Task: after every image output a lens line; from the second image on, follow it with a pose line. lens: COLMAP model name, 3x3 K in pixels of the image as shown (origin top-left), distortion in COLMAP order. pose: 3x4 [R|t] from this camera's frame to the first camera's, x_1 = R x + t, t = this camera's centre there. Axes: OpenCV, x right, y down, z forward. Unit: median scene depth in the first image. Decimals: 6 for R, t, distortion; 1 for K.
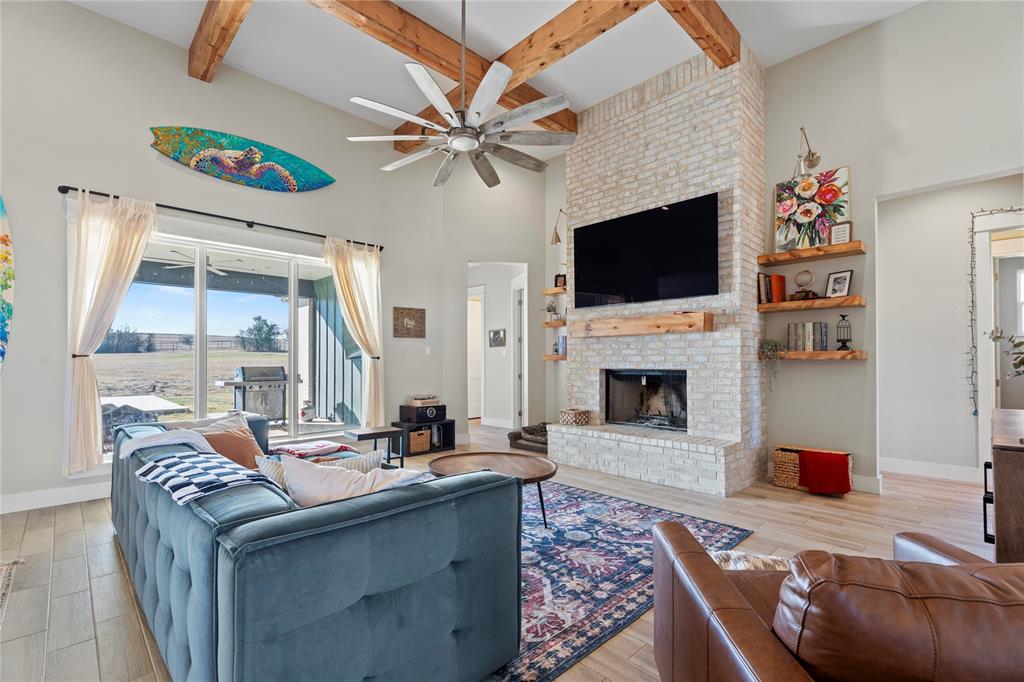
lens RADIAL K [[461.0, 0, 510.4], [0, 461.0, 353.7], [0, 0, 1]] dist [0.001335, 0.000421]
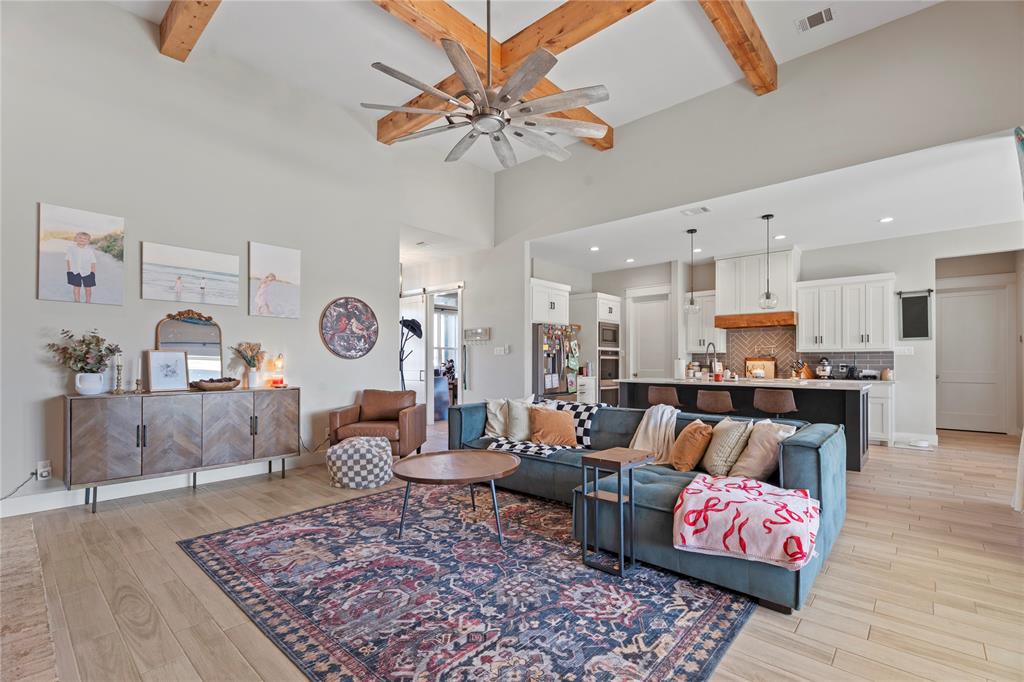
lens RADIAL K [[461.0, 0, 515.0], [0, 461.0, 356.8], [0, 0, 1]] dist [0.001335, 0.000421]
pose [[-0.997614, 0.000200, -0.069033, -0.063986], [0.002106, 0.999619, -0.027535, 0.025160], [0.069001, -0.027615, -0.997234, 1.369266]]
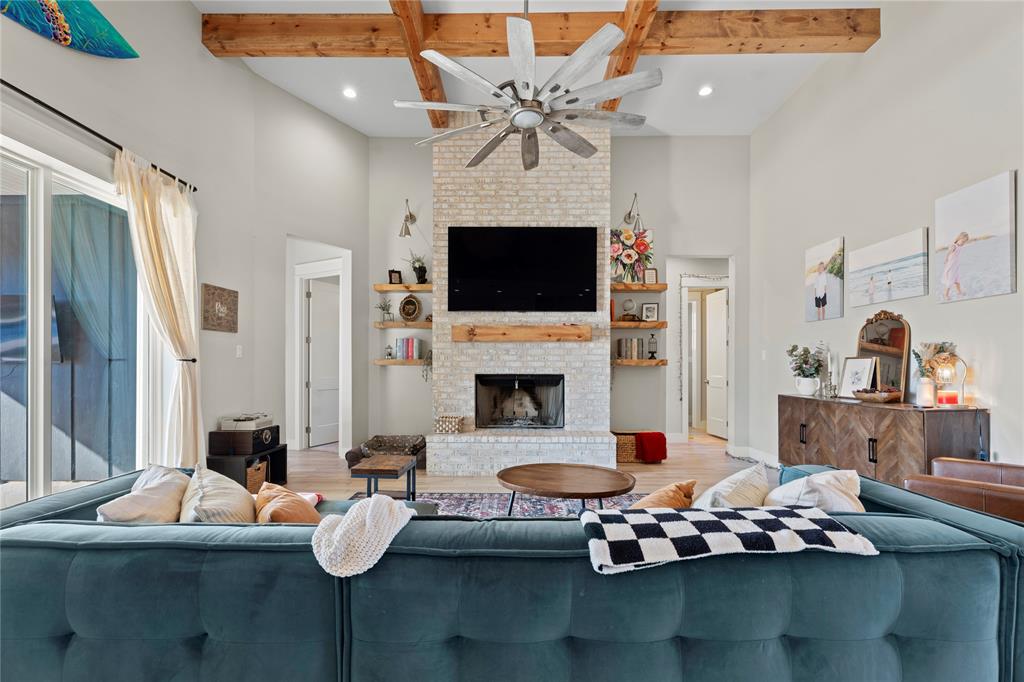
lens RADIAL K [[461.0, 0, 516.5], [0, 461.0, 362.5], [0, 0, 1]] dist [0.001335, 0.000421]
pose [[0.700356, 0.007446, 0.713755, -0.528552], [-0.014411, 0.999889, 0.003709, 0.003393], [-0.713648, -0.012884, 0.700386, 0.280128]]
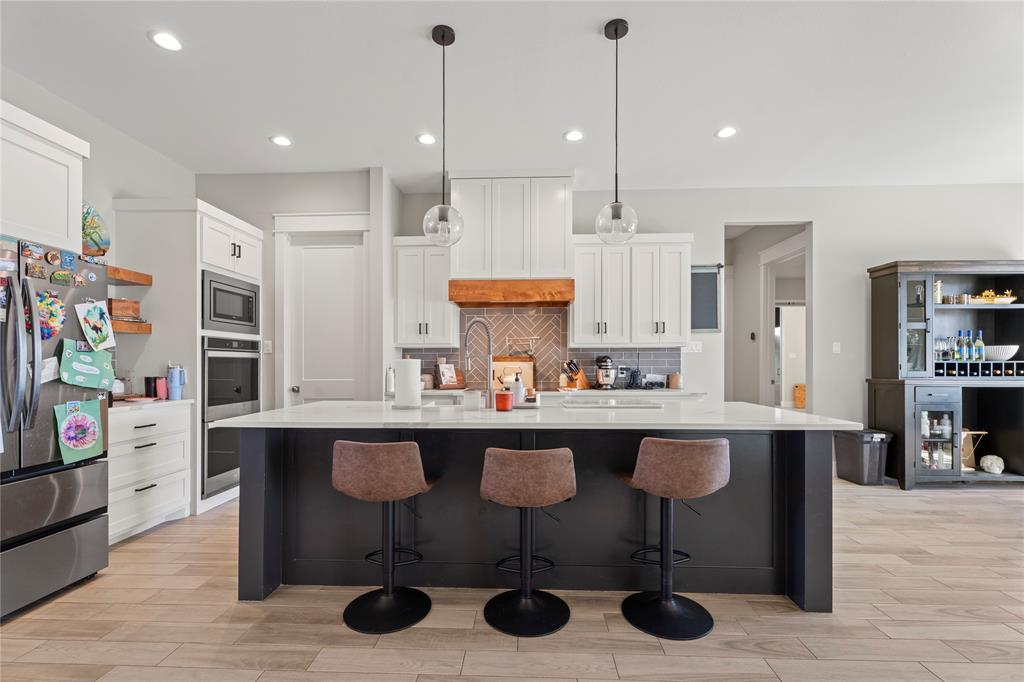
lens RADIAL K [[461.0, 0, 511.4], [0, 461.0, 362.6], [0, 0, 1]] dist [0.001335, 0.000421]
pose [[-0.728827, 0.004177, -0.684685, -0.371393], [0.015443, 0.999827, -0.010340, 0.008720], [0.684523, -0.018110, -0.728766, 0.484526]]
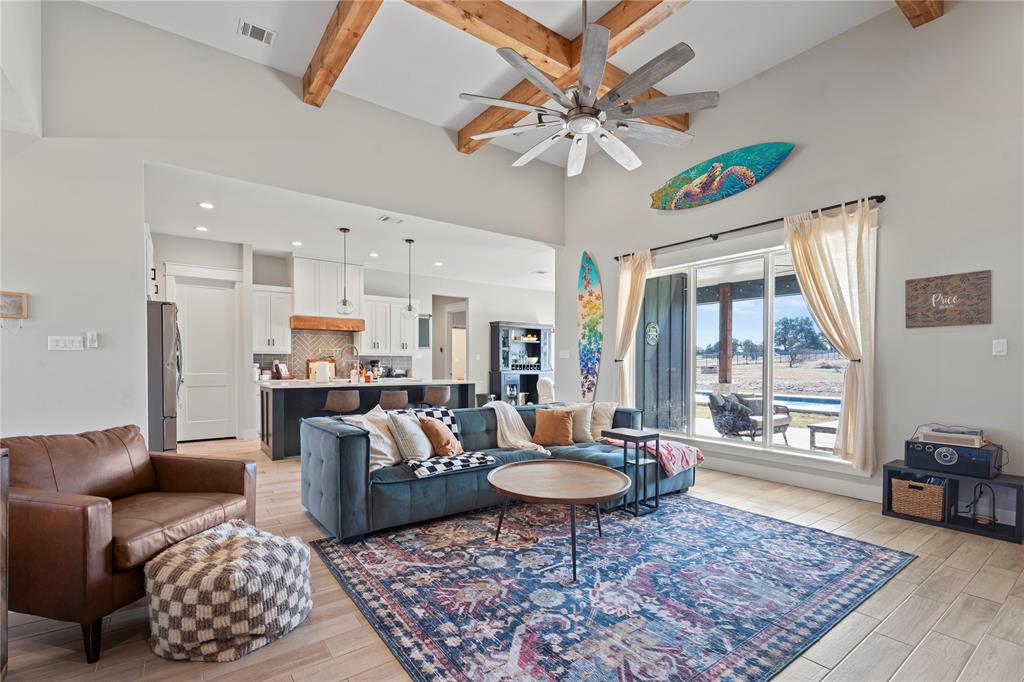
lens RADIAL K [[461.0, 0, 510.7], [0, 461.0, 373.3], [0, 0, 1]] dist [0.001335, 0.000421]
pose [[-0.139146, 0.022158, -0.990024, 0.594429], [0.012180, 0.999712, 0.020663, 0.009096], [0.990197, -0.009184, -0.139375, 0.701836]]
